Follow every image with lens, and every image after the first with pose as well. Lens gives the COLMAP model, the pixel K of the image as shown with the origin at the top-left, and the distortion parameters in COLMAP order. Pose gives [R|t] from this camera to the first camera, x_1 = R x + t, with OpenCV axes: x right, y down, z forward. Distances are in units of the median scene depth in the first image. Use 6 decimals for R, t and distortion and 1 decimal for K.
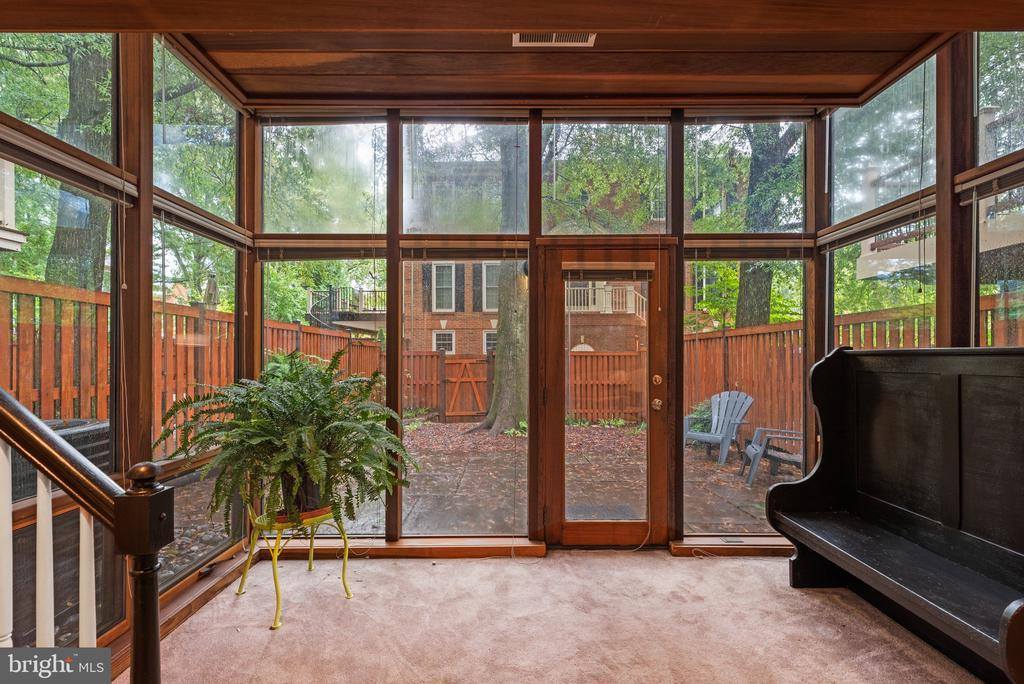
lens RADIAL K [[458.3, 0, 509.8], [0, 458.3, 360.2], [0, 0, 1]] dist [0.004070, -0.000566]
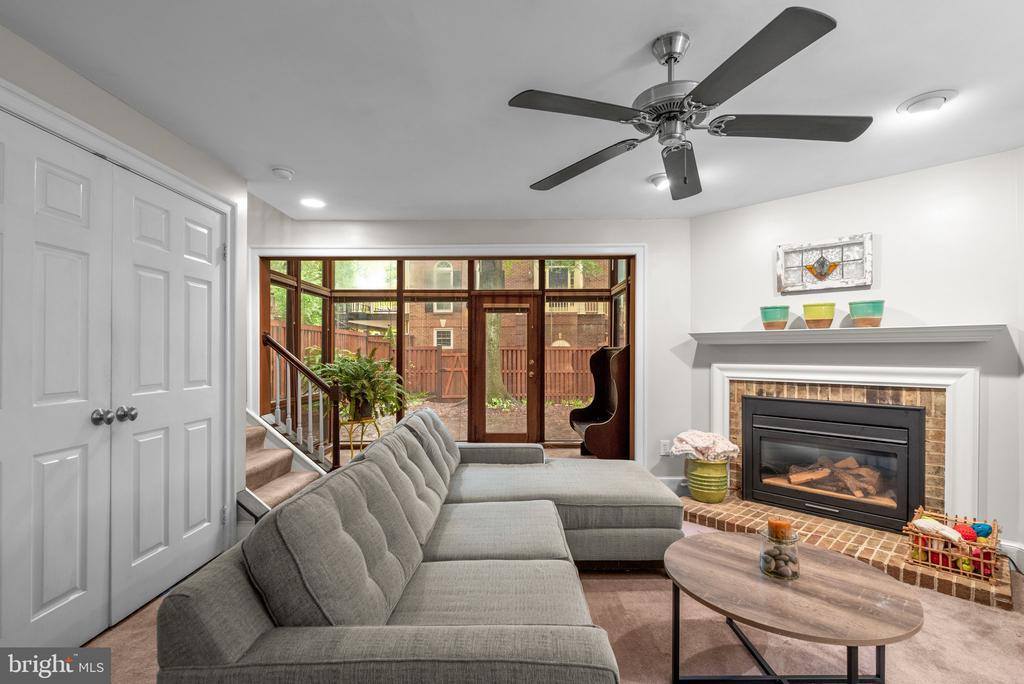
lens RADIAL K [[458.3, 0, 516.4], [0, 458.3, 352.0], [0, 0, 1]] dist [0.004070, -0.000566]
pose [[0.999999, -0.001288, -0.000099, 0.253538], [0.001287, 0.999987, -0.004974, 0.008077], [0.000106, 0.004974, 0.999988, -0.999672]]
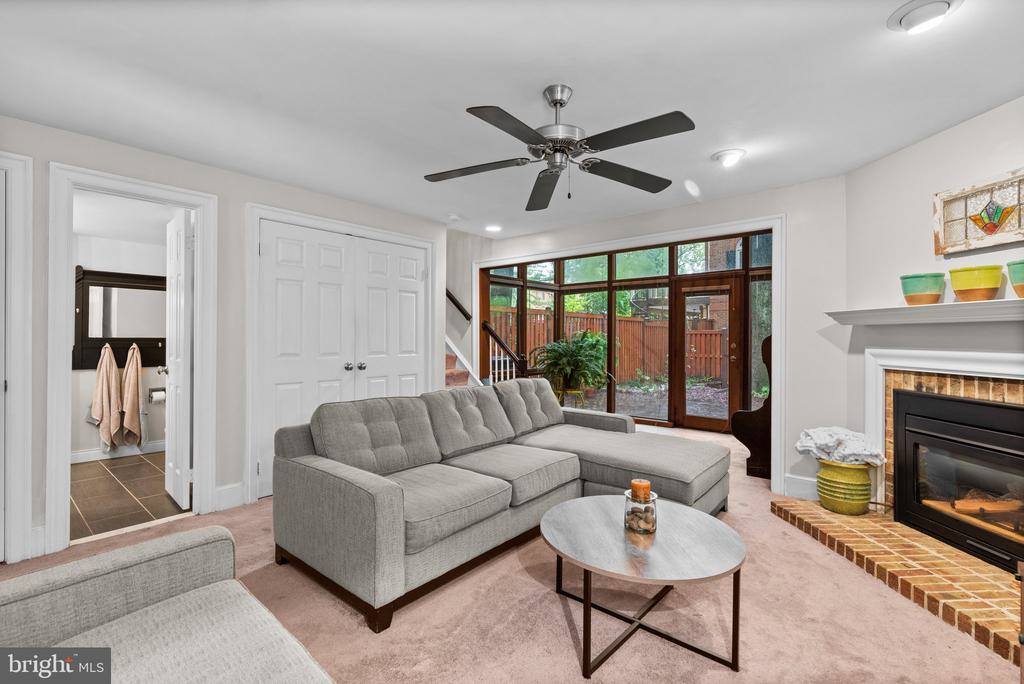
lens RADIAL K [[458.3, 0, 521.7], [0, 458.3, 337.8], [0, 0, 1]] dist [0.004070, -0.000566]
pose [[0.768653, 0.002591, -0.639661, 0.862164], [-0.004625, 0.999988, -0.001508, 0.015509], [0.639649, 0.004118, 0.768656, -1.026273]]
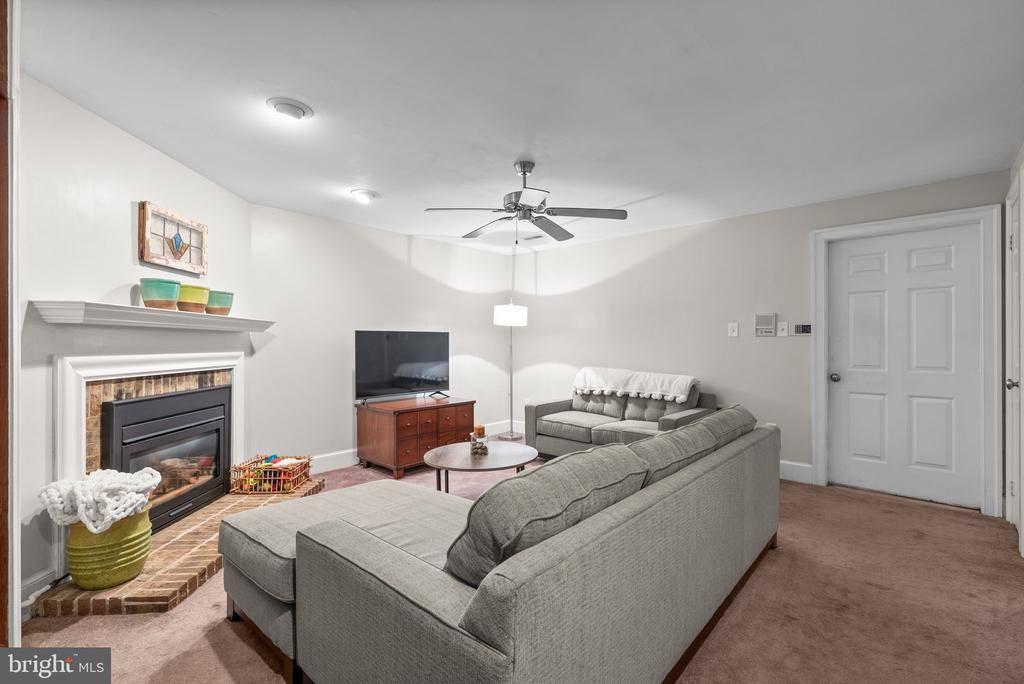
lens RADIAL K [[458.3, 0, 517.3], [0, 458.3, 343.1], [0, 0, 1]] dist [0.004070, -0.000566]
pose [[-0.737591, 0.000327, 0.675248, -0.224634], [0.003838, 0.999986, 0.003708, 0.012574], [-0.675237, 0.005326, -0.737581, 0.319190]]
